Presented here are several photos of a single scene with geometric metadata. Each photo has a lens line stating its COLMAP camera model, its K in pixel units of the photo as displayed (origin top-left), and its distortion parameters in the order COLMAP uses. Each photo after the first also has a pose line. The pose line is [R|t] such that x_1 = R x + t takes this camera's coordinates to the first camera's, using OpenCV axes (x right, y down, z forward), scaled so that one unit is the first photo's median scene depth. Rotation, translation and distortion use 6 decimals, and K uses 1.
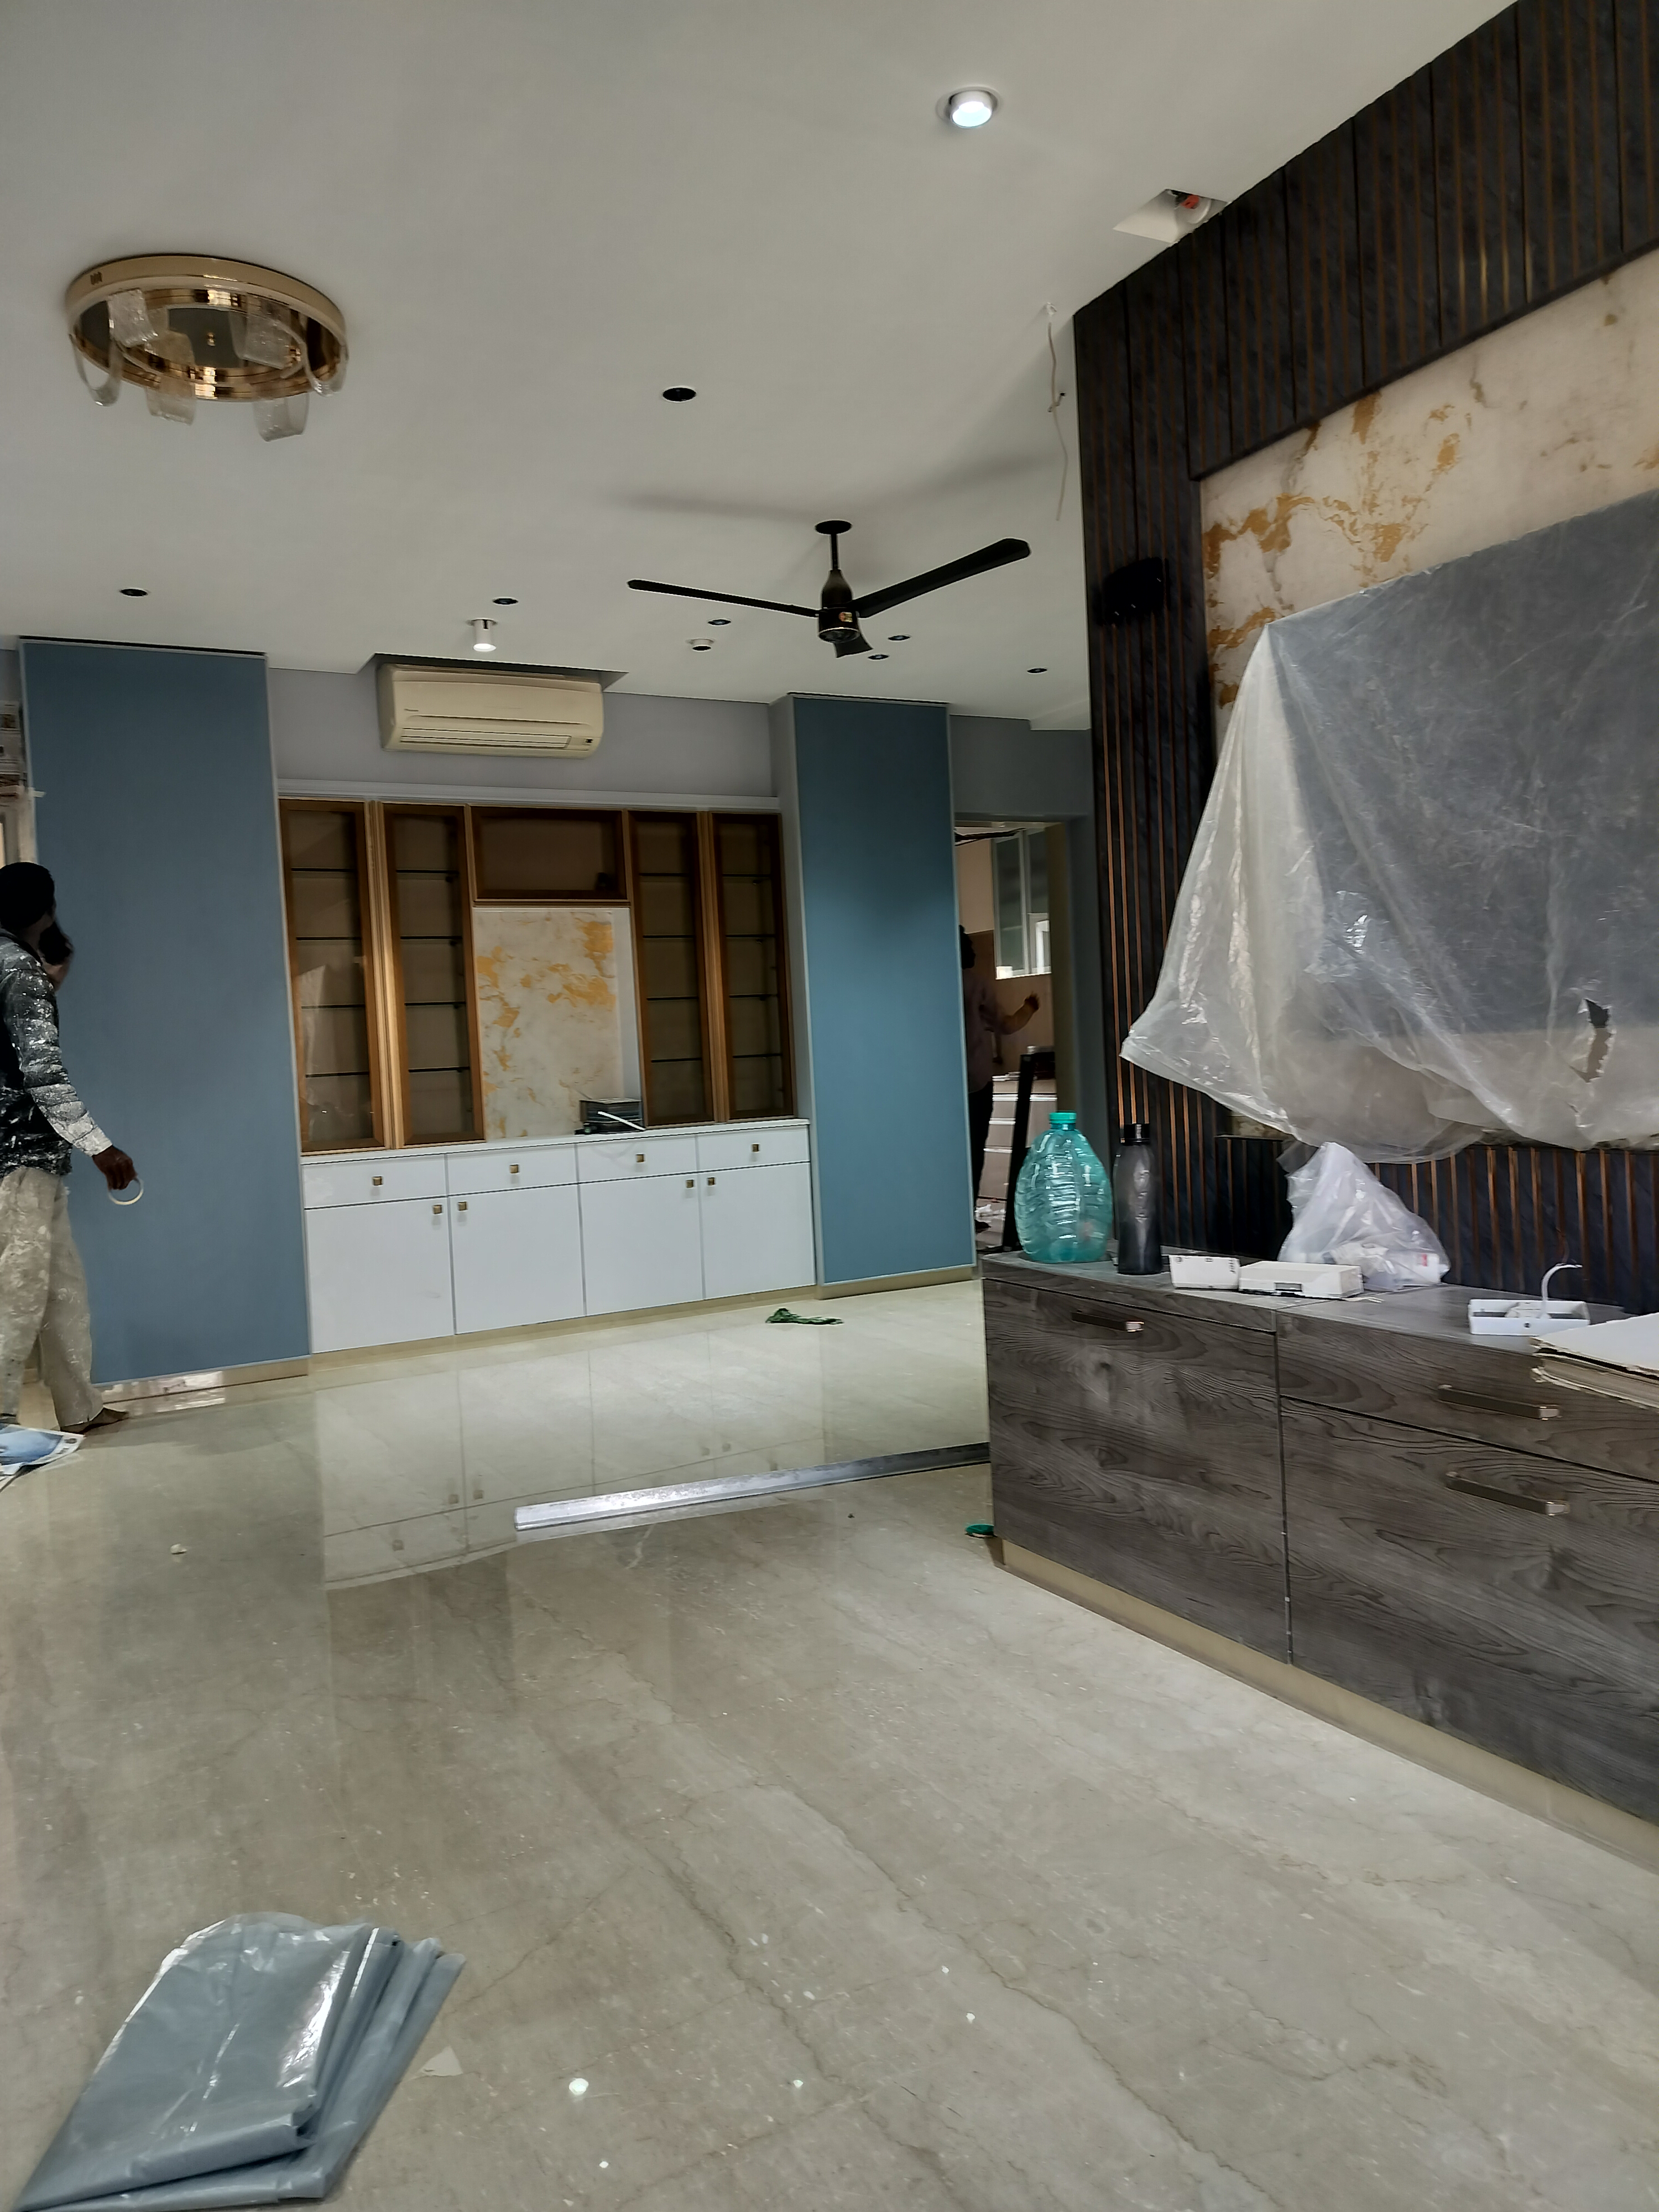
lens RADIAL K [[1606.6, 0, 829.5], [0, 1606.6, 1106.0], [0, 0, 1]] dist [0.027098, -0.001447]
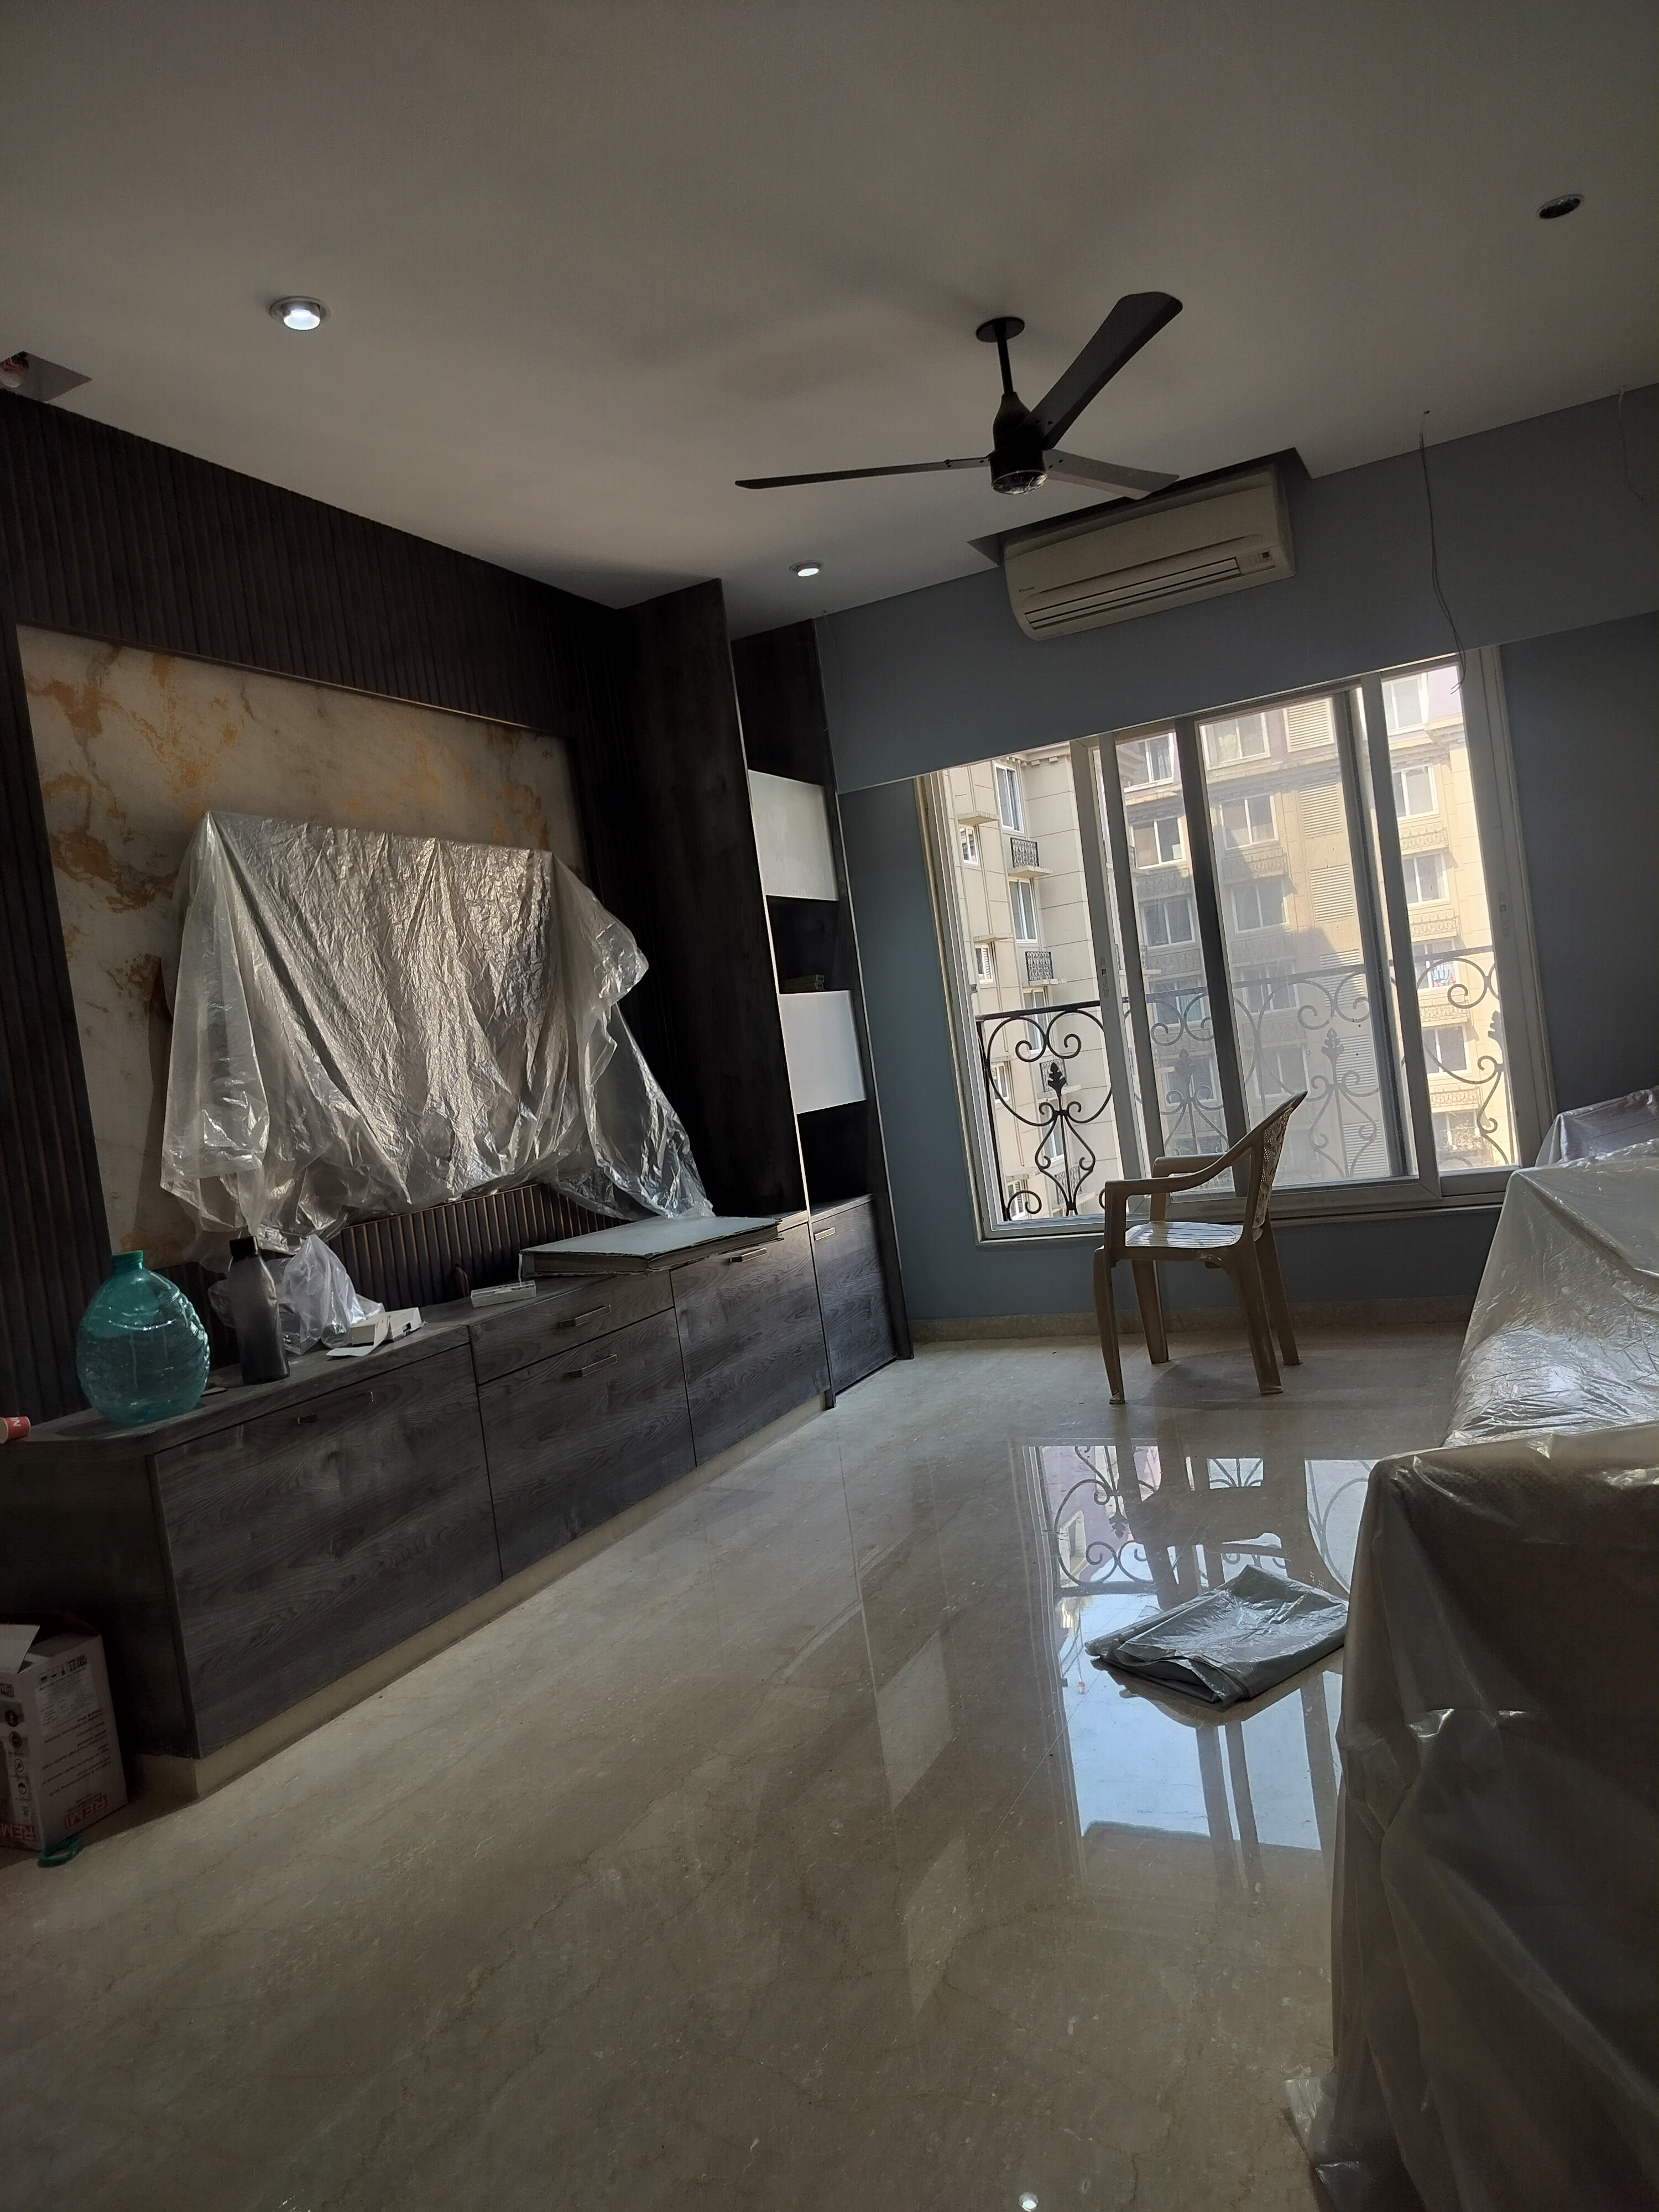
lens RADIAL K [[1606.6, 0, 829.5], [0, 1606.6, 1106.0], [0, 0, 1]] dist [0.027098, -0.001447]
pose [[-0.583606, 0.104742, 0.805253, -0.948606], [0.195866, 0.980525, 0.014413, -0.014917], [-0.788061, 0.166133, -0.592756, 1.416606]]
